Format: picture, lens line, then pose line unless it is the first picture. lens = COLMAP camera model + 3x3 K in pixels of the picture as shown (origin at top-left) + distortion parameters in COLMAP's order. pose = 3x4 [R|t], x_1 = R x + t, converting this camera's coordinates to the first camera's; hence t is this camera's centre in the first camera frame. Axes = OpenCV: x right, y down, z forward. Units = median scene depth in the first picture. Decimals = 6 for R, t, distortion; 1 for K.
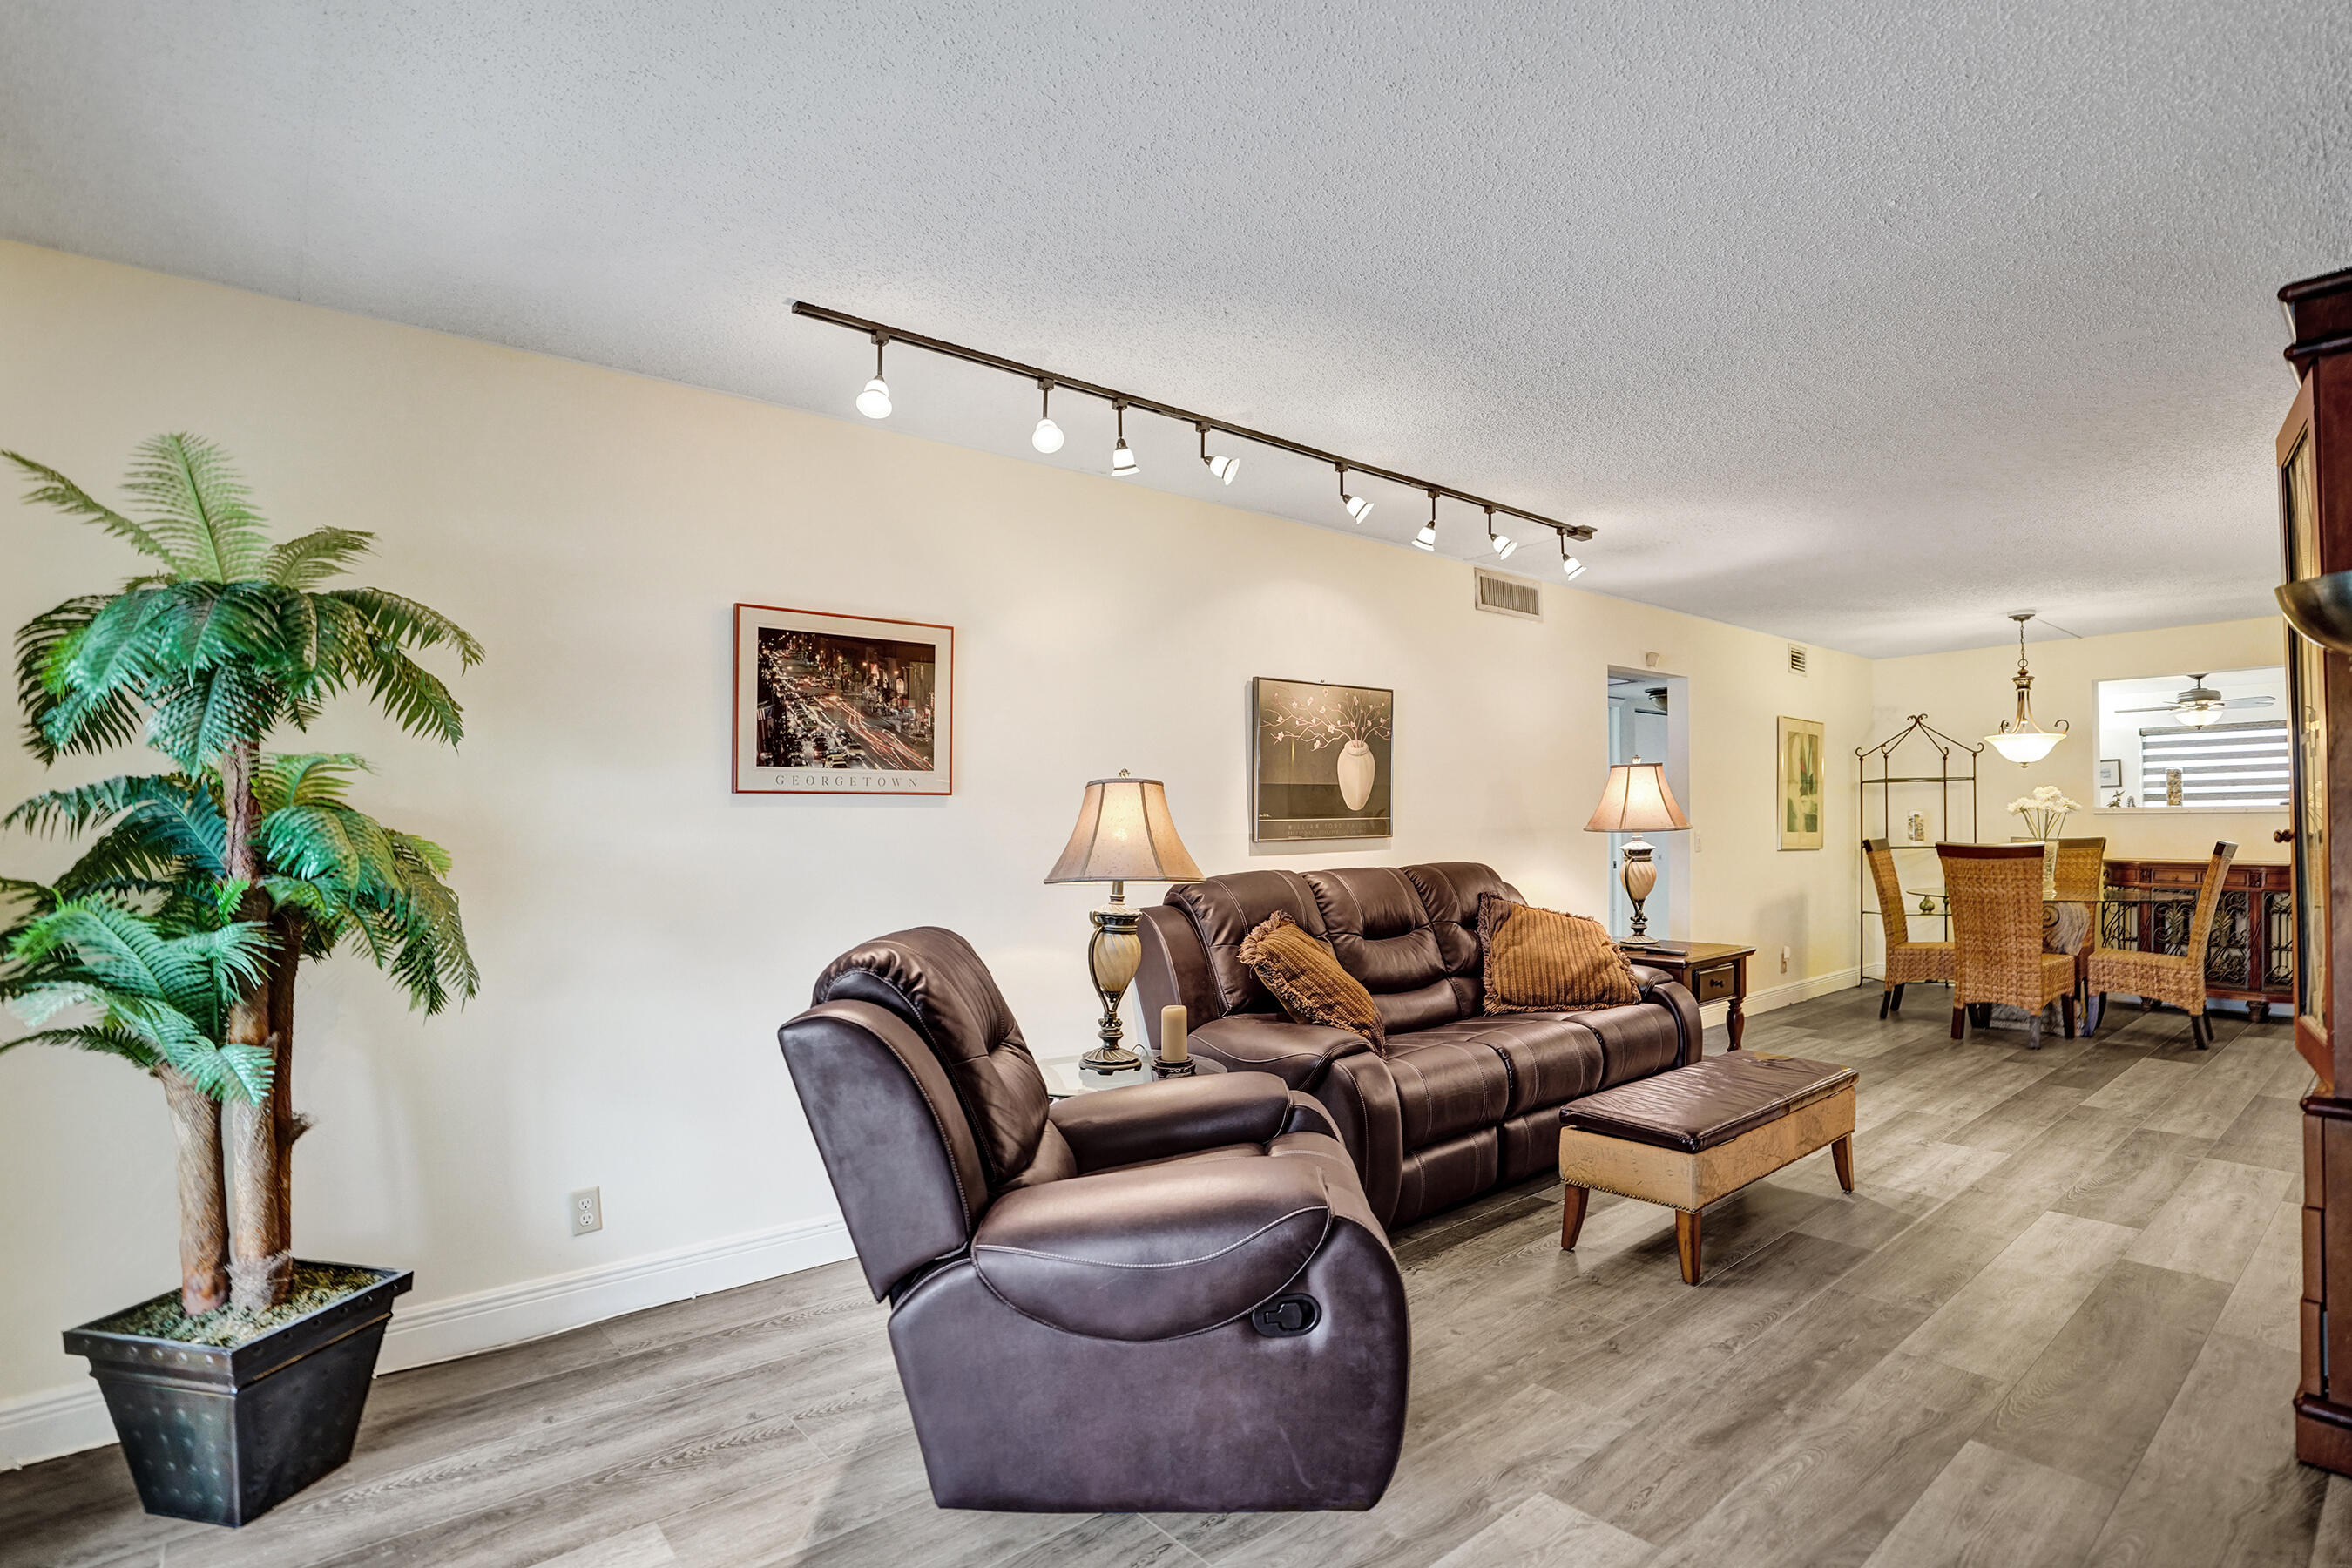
lens RADIAL K [[1168.7, 0, 1164.9], [0, 1168.7, 809.8], [0, 0, 1]] dist [-0.079884, 0.034123]
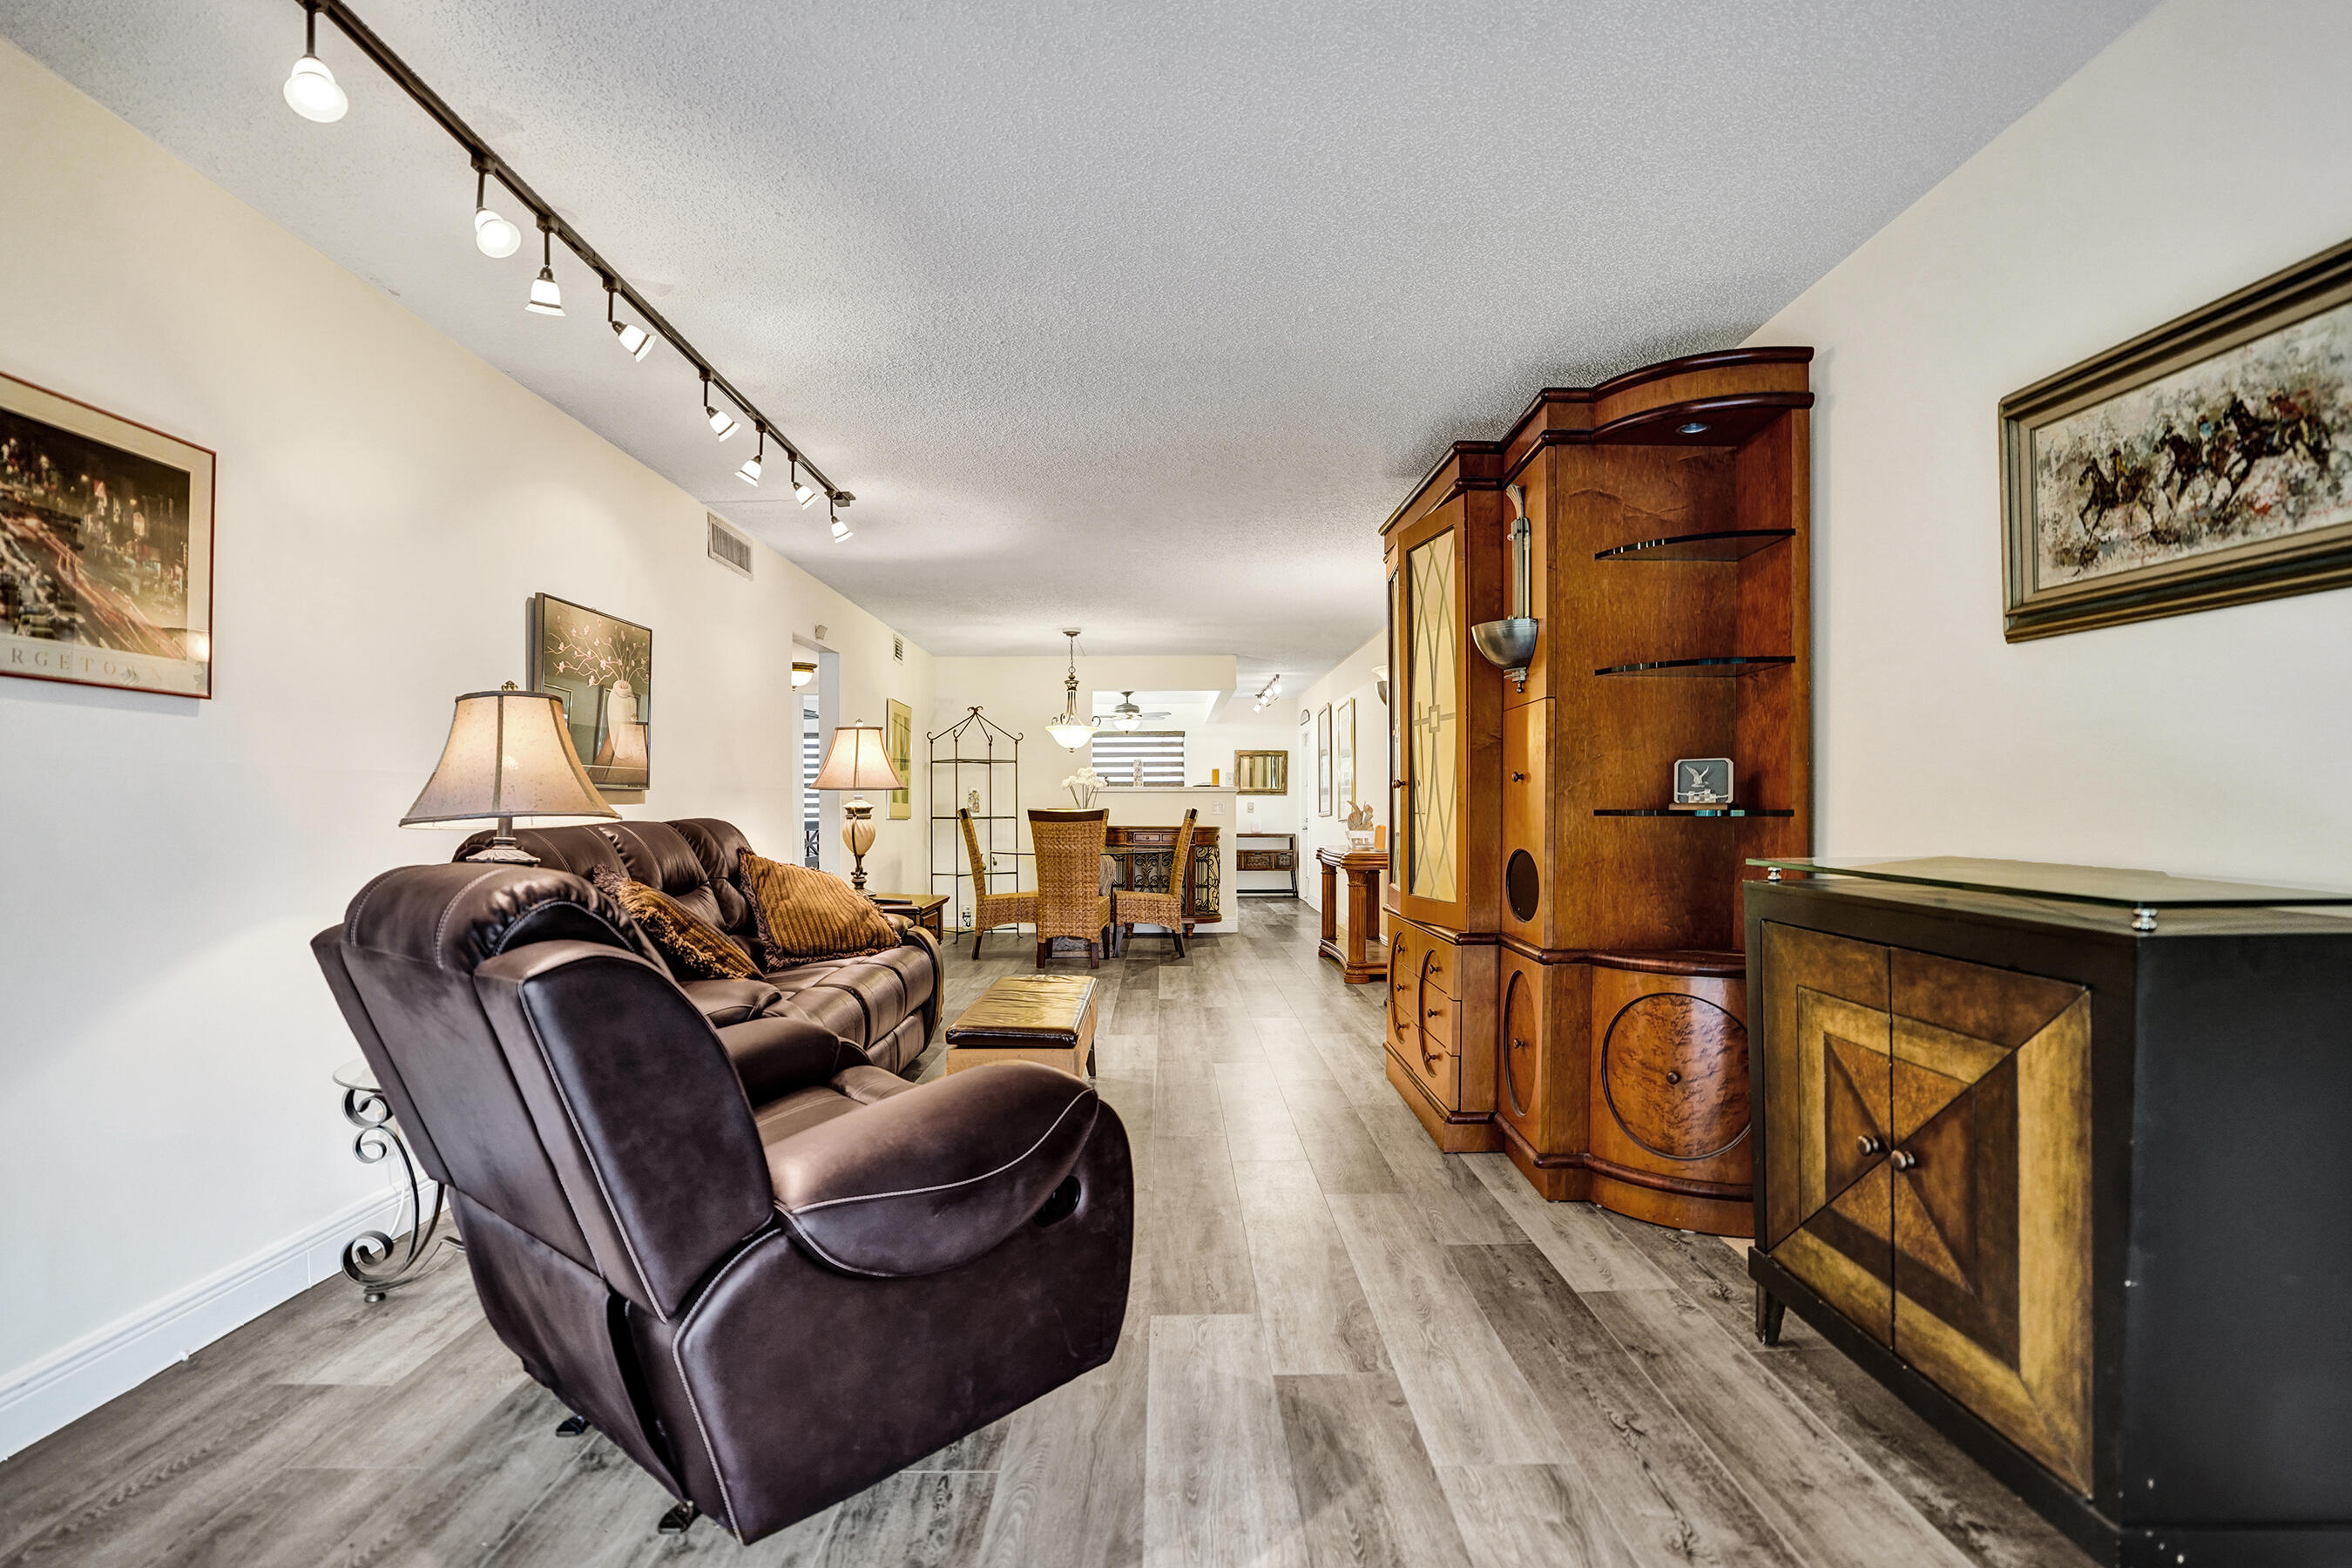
lens RADIAL K [[1164.9, 0, 1200.8], [0, 1164.9, 831.6], [0, 0, 1]] dist [-0.070309, 0.025769]
pose [[0.616176, -0.008959, 0.787557, -0.263597], [-0.011839, 0.999717, 0.020634, 0.034052], [-0.787519, -0.022038, 0.615896, 0.107378]]
